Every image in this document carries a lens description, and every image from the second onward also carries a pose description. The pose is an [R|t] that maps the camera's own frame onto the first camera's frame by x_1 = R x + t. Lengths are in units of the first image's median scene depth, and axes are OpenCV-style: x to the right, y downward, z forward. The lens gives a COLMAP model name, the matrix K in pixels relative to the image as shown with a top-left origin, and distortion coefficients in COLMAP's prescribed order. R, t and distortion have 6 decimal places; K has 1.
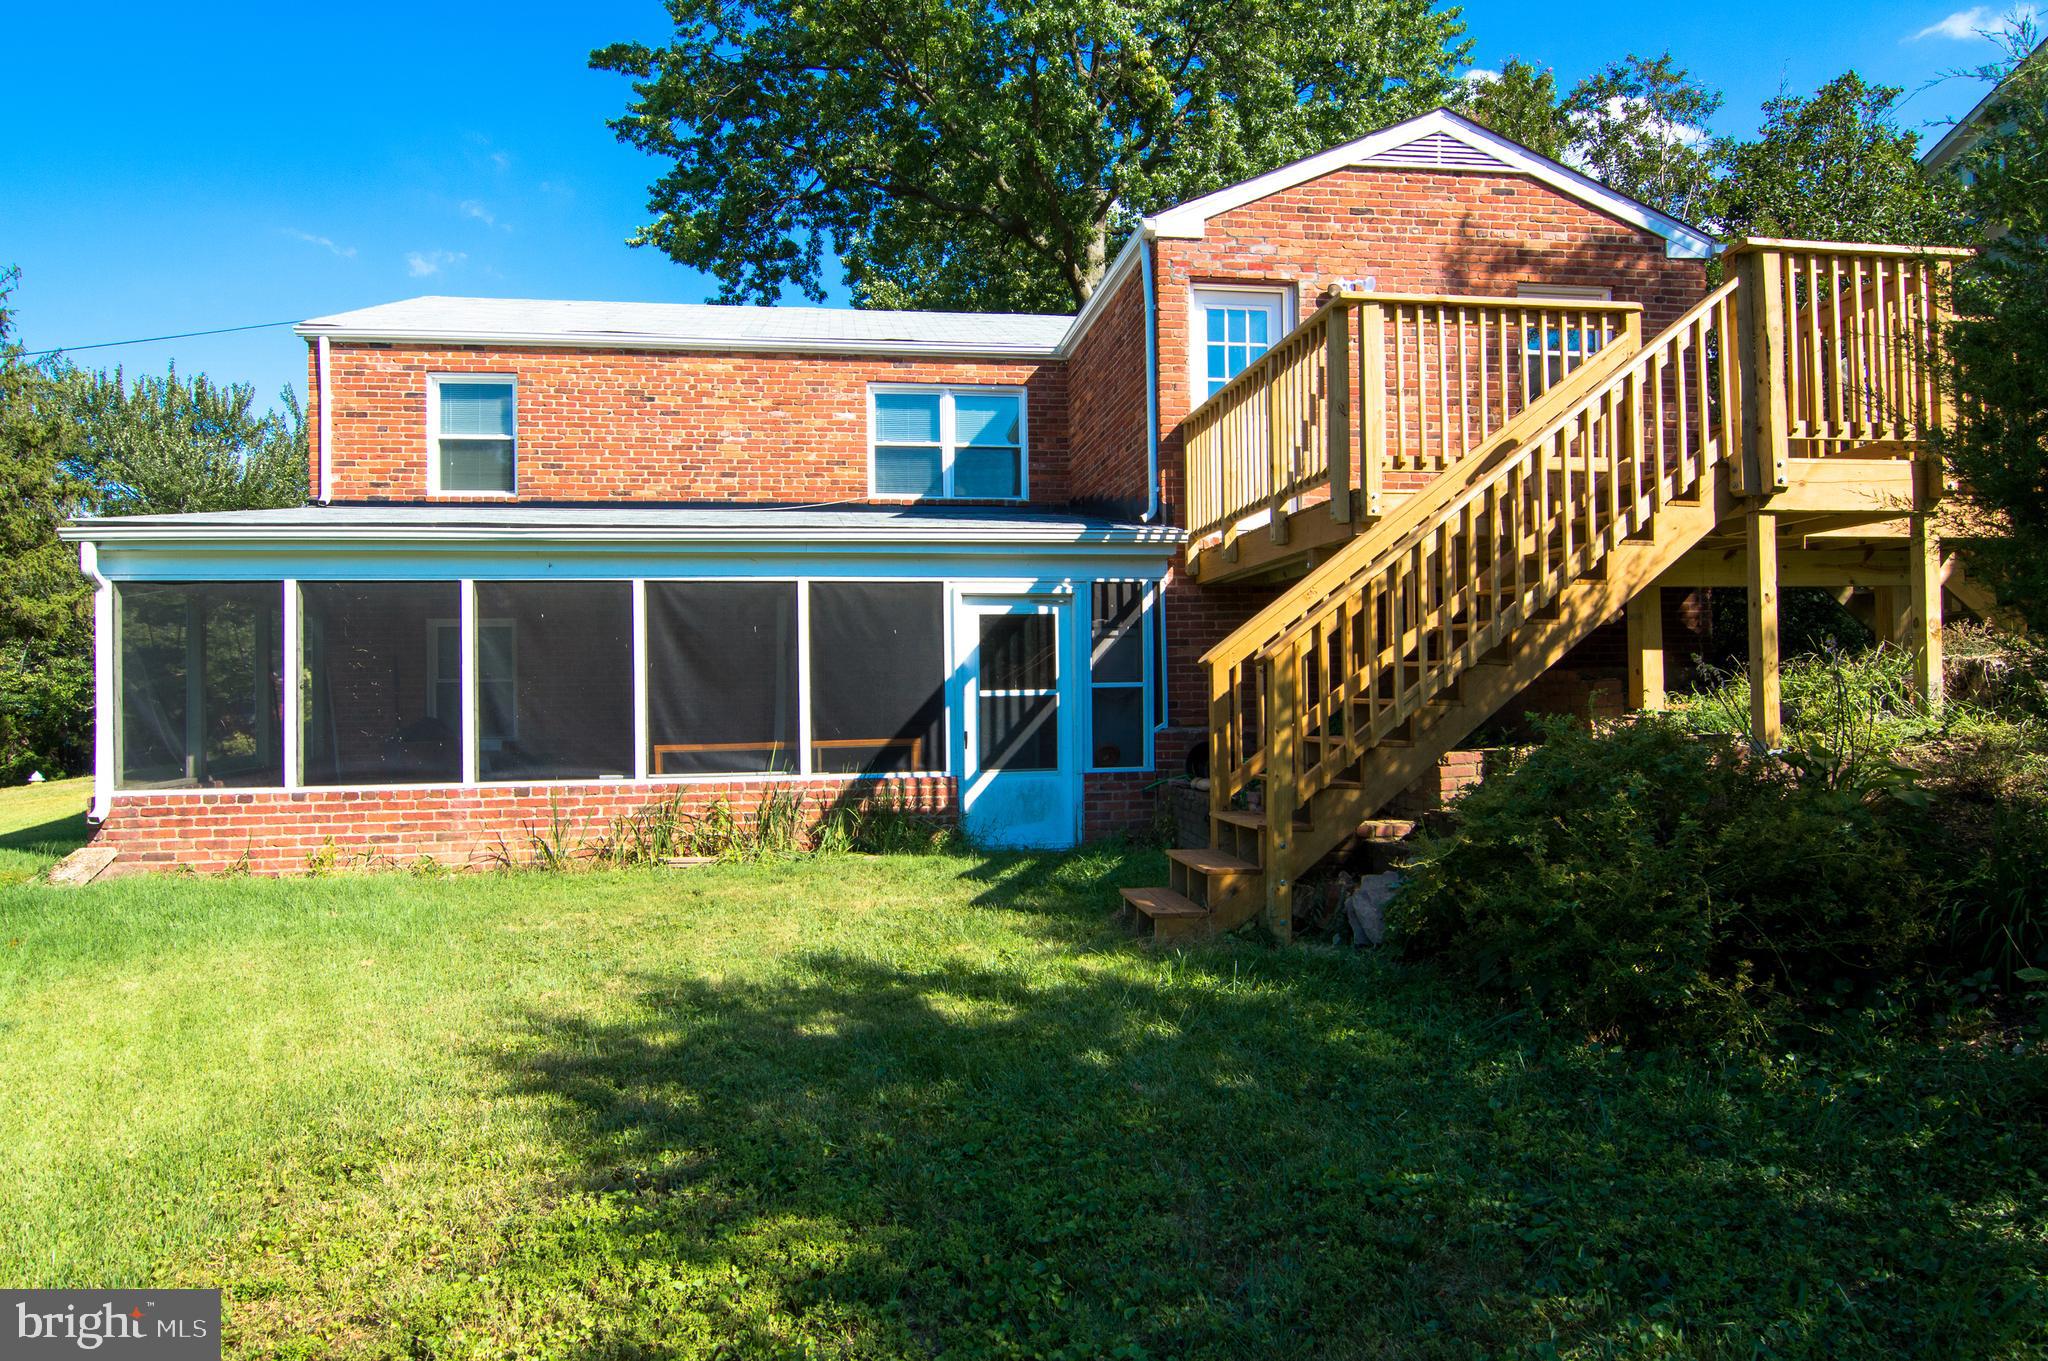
lens RADIAL K [[1149.3, 0, 1026.8], [0, 1149.3, 666.5], [0, 0, 1]] dist [-0.014087, -0.001199]
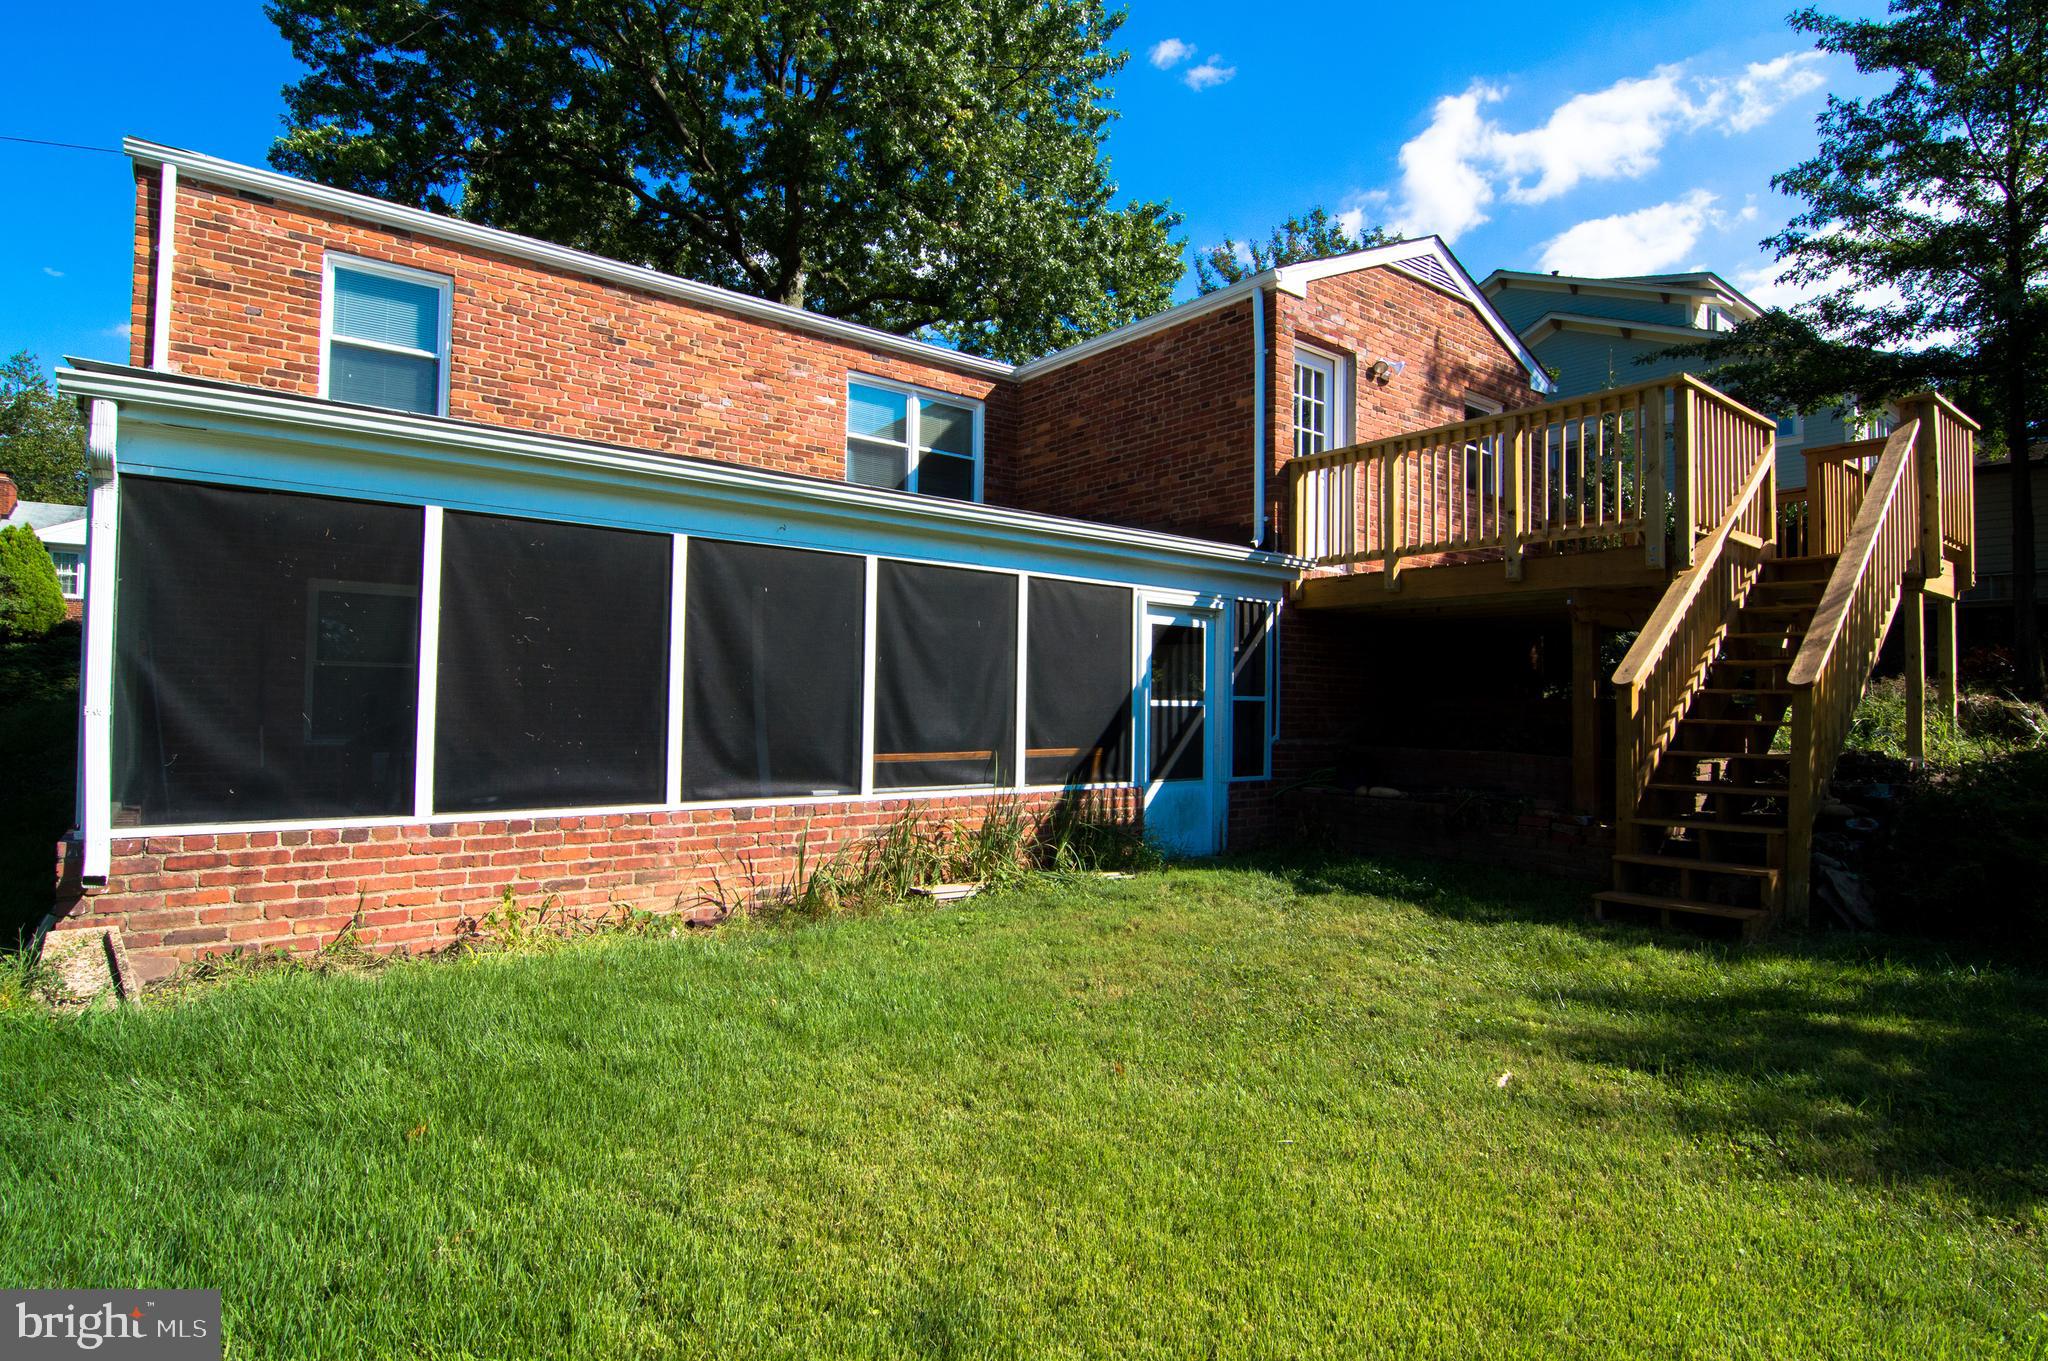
lens RADIAL K [[997.0, 0, 1025.0], [0, 997.0, 673.0], [0, 0, 1]] dist [-0.016464, -0.003470]
pose [[0.882457, 0.042771, 0.468445, -0.539556], [-0.038772, 0.999083, -0.018182, 0.017228], [-0.468793, -0.002118, 0.883305, 0.288149]]
